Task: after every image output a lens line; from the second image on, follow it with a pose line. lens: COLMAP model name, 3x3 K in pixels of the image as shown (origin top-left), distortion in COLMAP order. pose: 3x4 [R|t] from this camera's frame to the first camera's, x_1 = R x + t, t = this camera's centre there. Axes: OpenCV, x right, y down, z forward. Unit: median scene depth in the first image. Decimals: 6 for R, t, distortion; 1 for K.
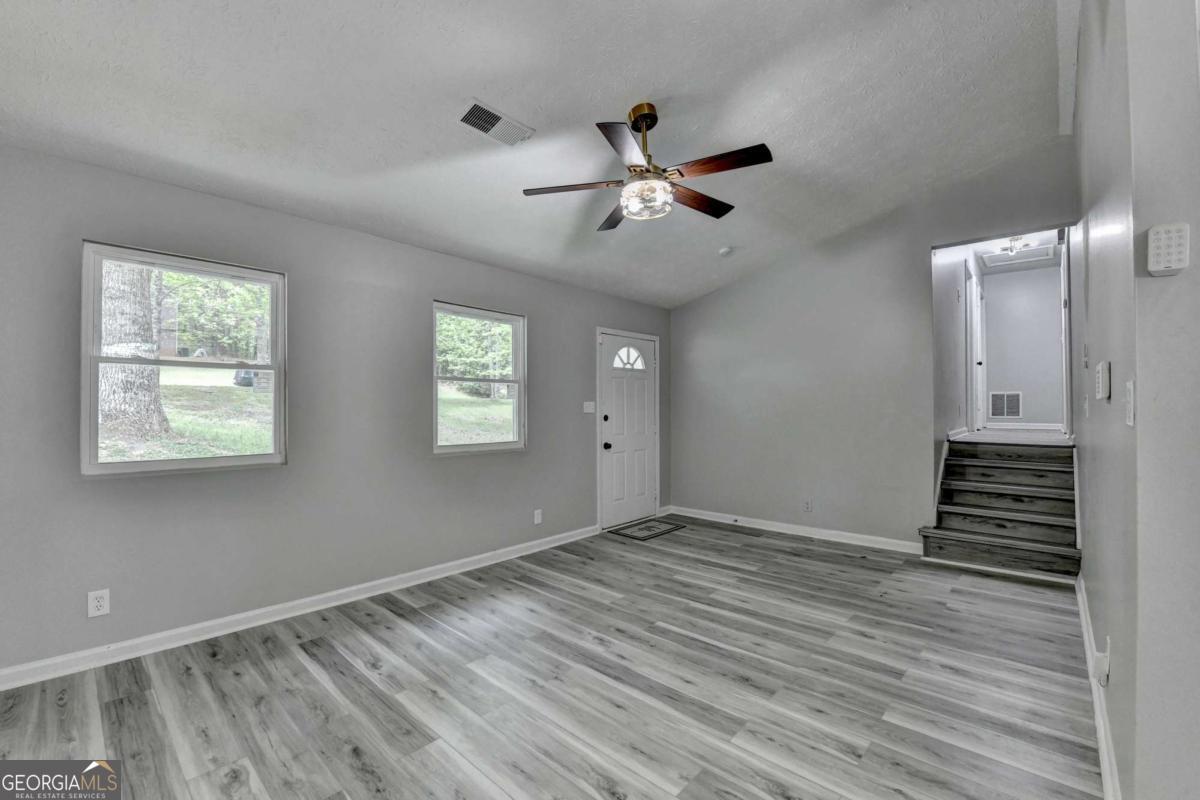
lens RADIAL K [[508.8, 0, 600.0], [0, 508.8, 400.0], [0, 0, 1]] dist [-0.020429, -0.000350]
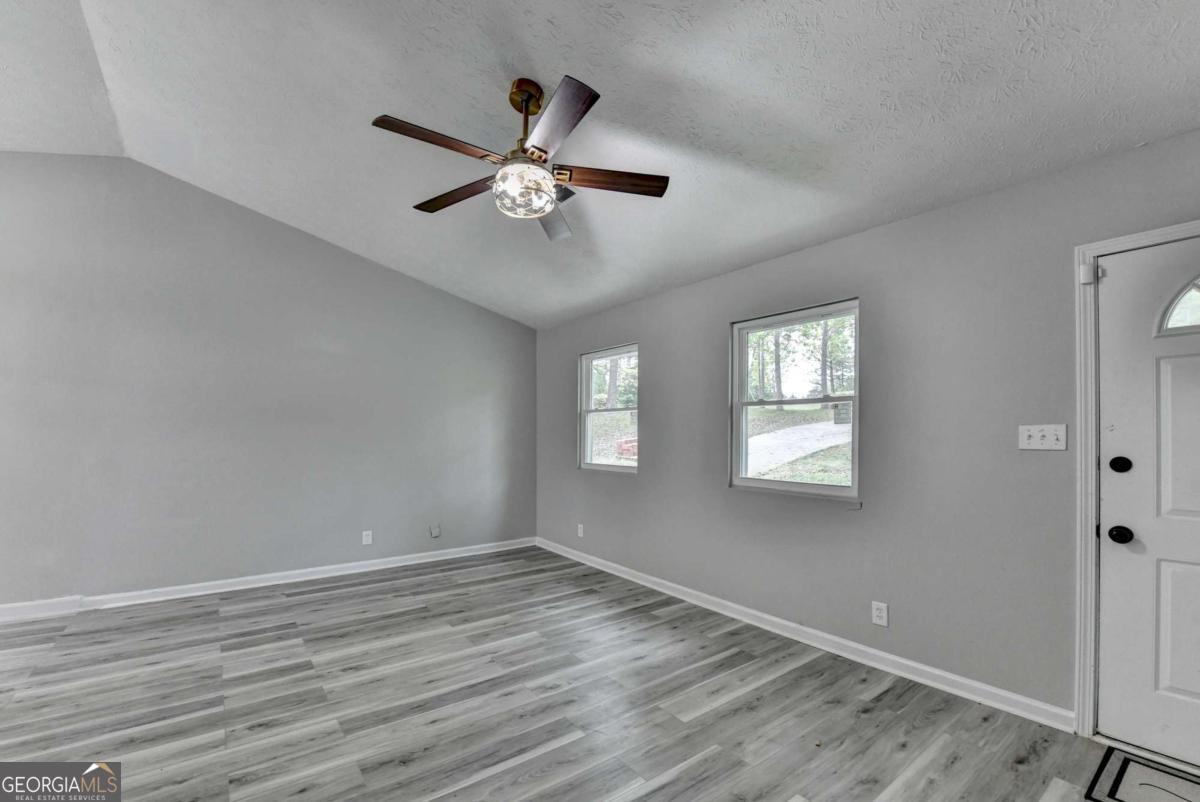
lens RADIAL K [[502.9, 0, 585.7], [0, 502.9, 422.1], [0, 0, 1]] dist [-0.021655, -0.000094]
pose [[-0.201746, -0.025374, -0.979109, 0.873676], [0.009434, 0.999568, -0.027848, 0.016054], [0.979393, -0.014855, -0.201419, 1.225940]]
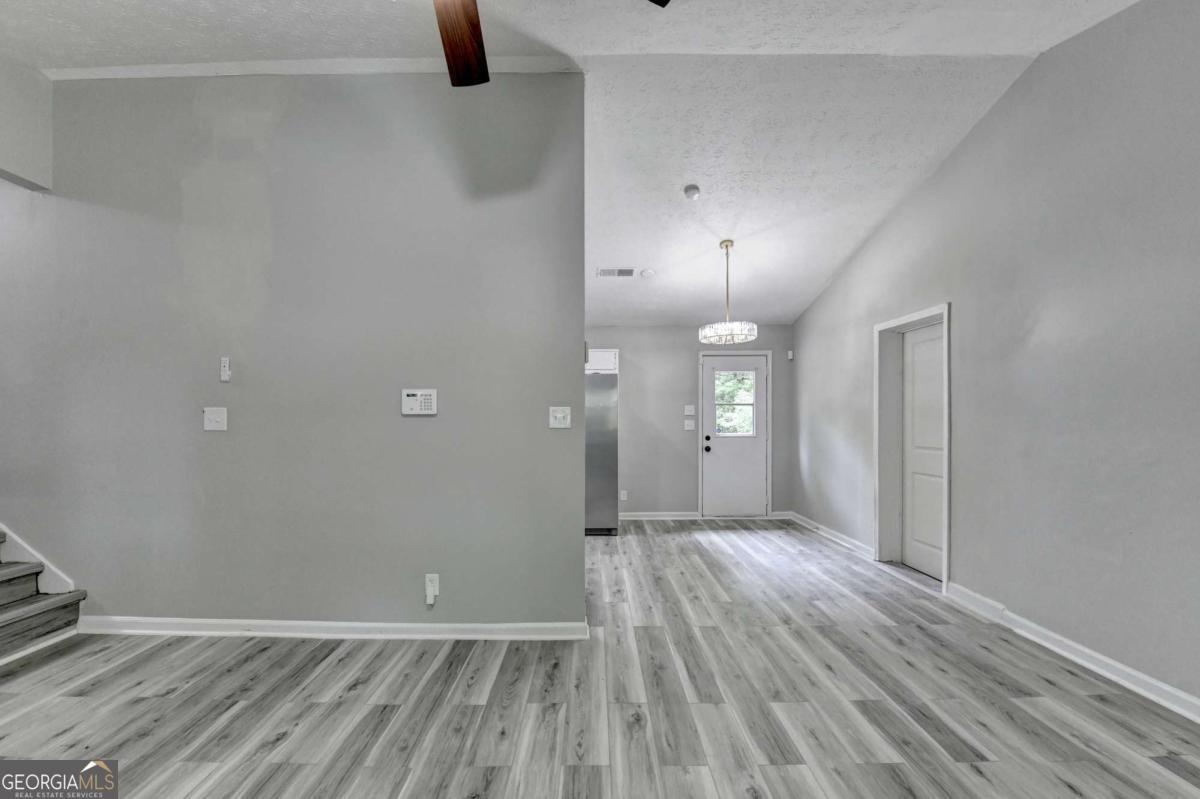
lens RADIAL K [[502.9, 0, 585.7], [0, 502.9, 420.6], [0, 0, 1]] dist [-0.021655, -0.000094]
pose [[-0.662750, -0.001271, 0.748840, -0.293141], [-0.007968, 0.999954, -0.005355, 0.010809], [-0.748799, -0.009516, -0.662729, 1.135725]]
